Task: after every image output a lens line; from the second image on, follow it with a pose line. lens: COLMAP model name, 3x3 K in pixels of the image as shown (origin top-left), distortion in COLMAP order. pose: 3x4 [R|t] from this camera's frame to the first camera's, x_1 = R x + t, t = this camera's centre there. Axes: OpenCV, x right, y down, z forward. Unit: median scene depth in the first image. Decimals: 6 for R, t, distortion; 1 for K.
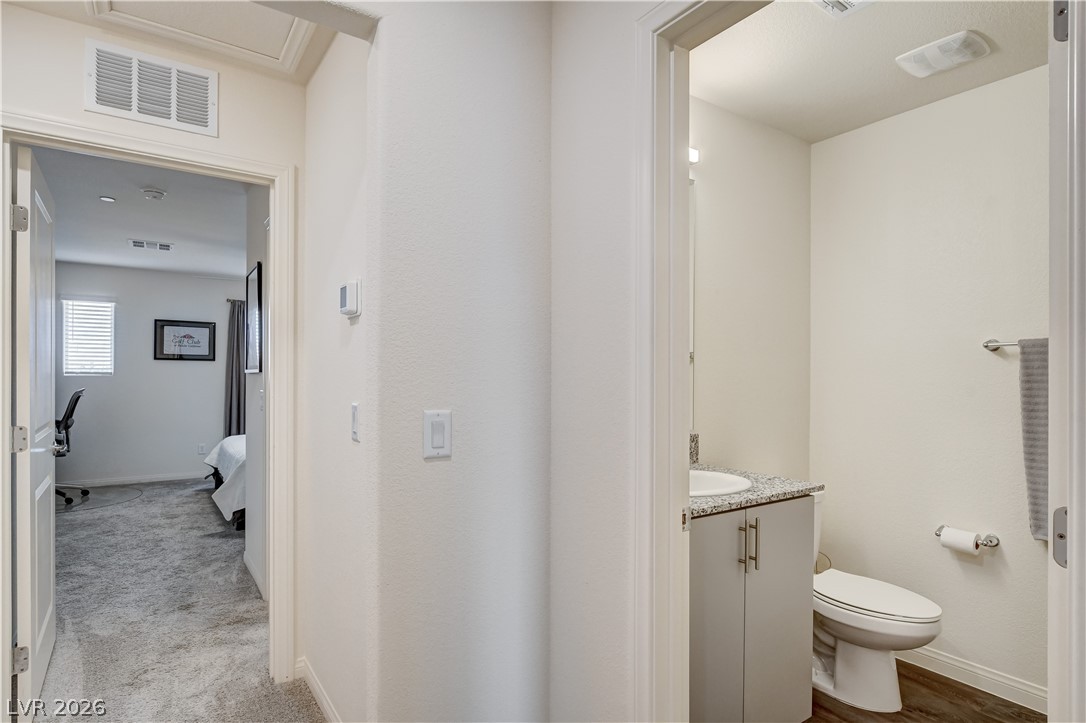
lens RADIAL K [[580.6, 0, 539.6], [0, 580.6, 372.8], [0, 0, 1]] dist [0.000422, -0.000309]
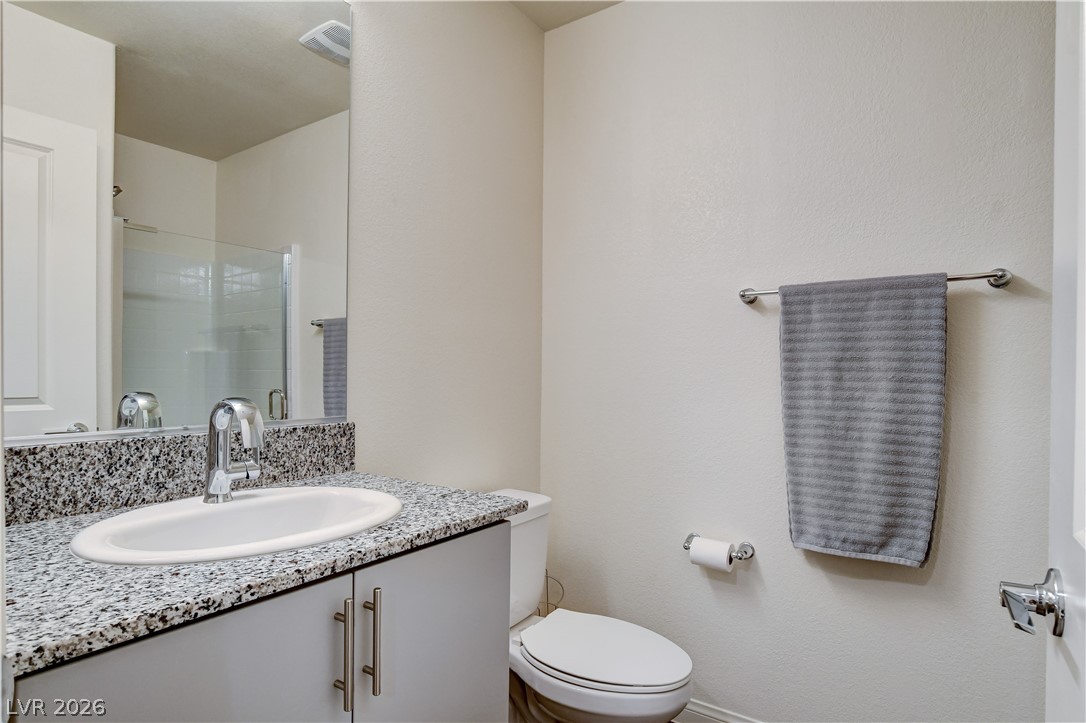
lens RADIAL K [[580.6, 0, 539.6], [0, 580.6, 372.8], [0, 0, 1]] dist [0.000422, -0.000309]
pose [[0.936295, 0.002284, 0.351208, 0.307272], [-0.004703, 0.999971, 0.006035, 0.061021], [-0.351184, -0.007302, 0.936278, 0.461211]]
